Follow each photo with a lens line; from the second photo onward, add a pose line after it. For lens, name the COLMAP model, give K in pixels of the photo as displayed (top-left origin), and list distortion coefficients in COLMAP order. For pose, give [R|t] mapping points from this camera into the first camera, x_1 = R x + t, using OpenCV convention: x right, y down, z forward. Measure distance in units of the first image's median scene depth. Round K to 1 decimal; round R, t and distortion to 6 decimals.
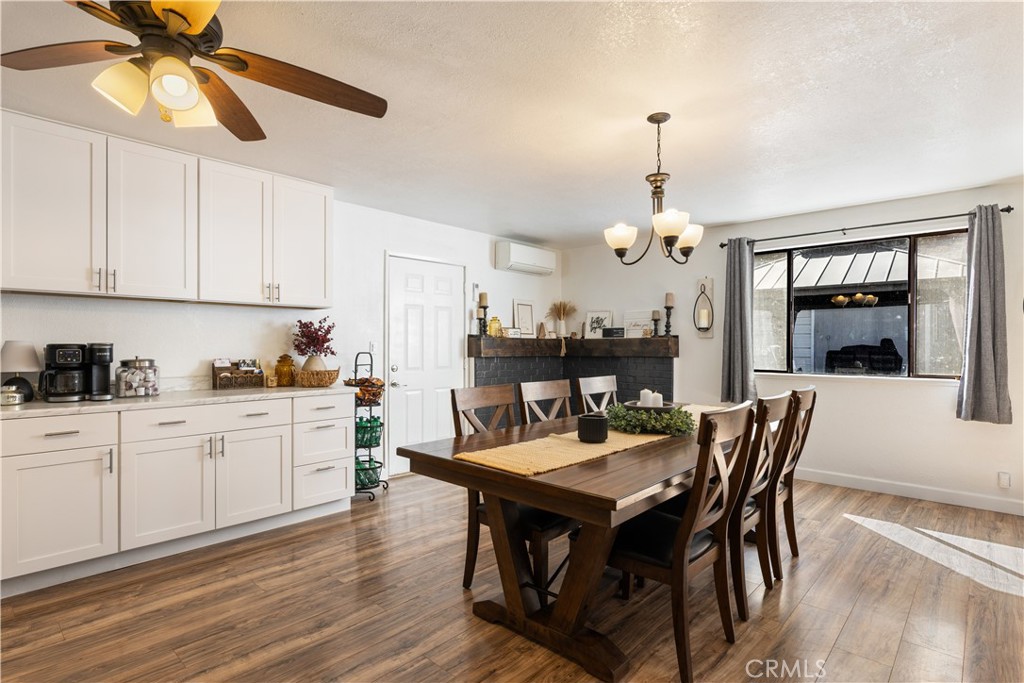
lens RADIAL K [[517.3, 0, 517.4], [0, 517.3, 342.4], [0, 0, 1]] dist [0.001497, -0.000325]
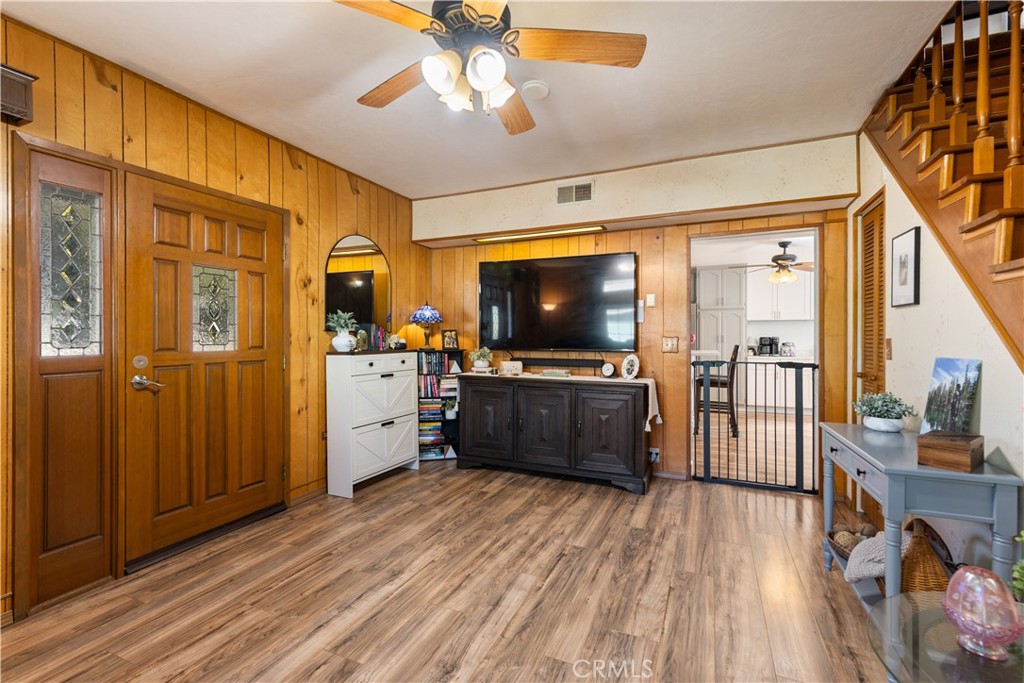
lens RADIAL K [[442.9, 0, 507.3], [0, 442.9, 338.0], [0, 0, 1]] dist [-0.000419, -0.000663]
pose [[0.299692, -0.005517, -0.954020, 0.587514], [0.005498, 0.999977, -0.004055, 0.004986], [0.954020, -0.004030, 0.299715, -0.621770]]
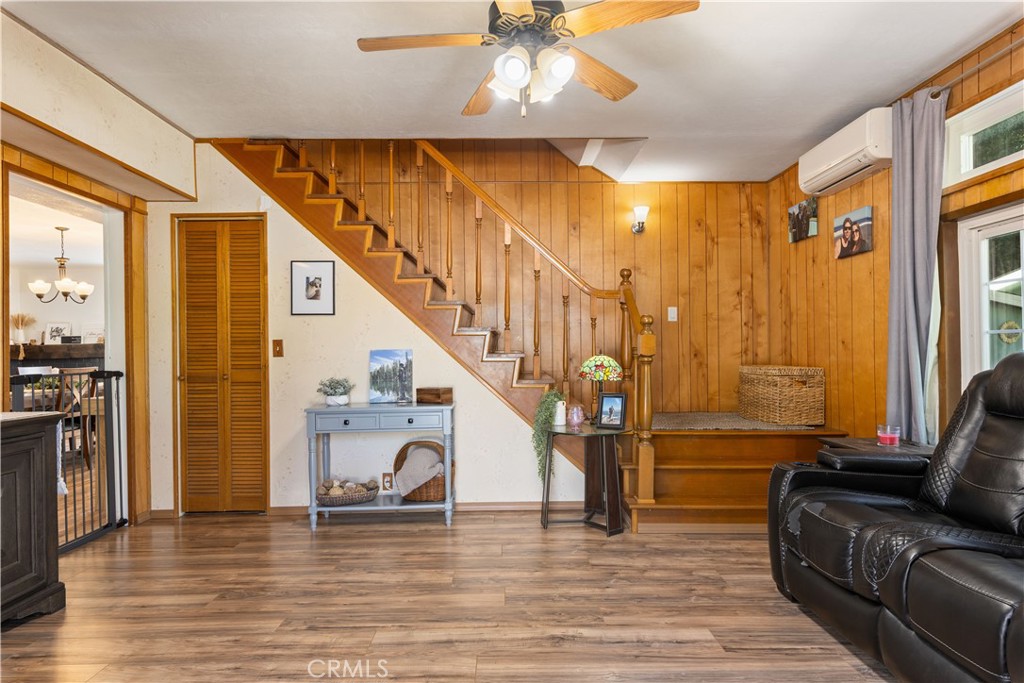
lens RADIAL K [[576.2, 0, 521.2], [0, 576.2, 350.7], [0, 0, 1]] dist [-0.004577, -0.001116]
pose [[0.725501, -0.015298, 0.688051, 0.015930], [0.016382, 0.999854, 0.004957, 0.020580], [-0.688026, 0.007675, 0.725645, -0.840729]]
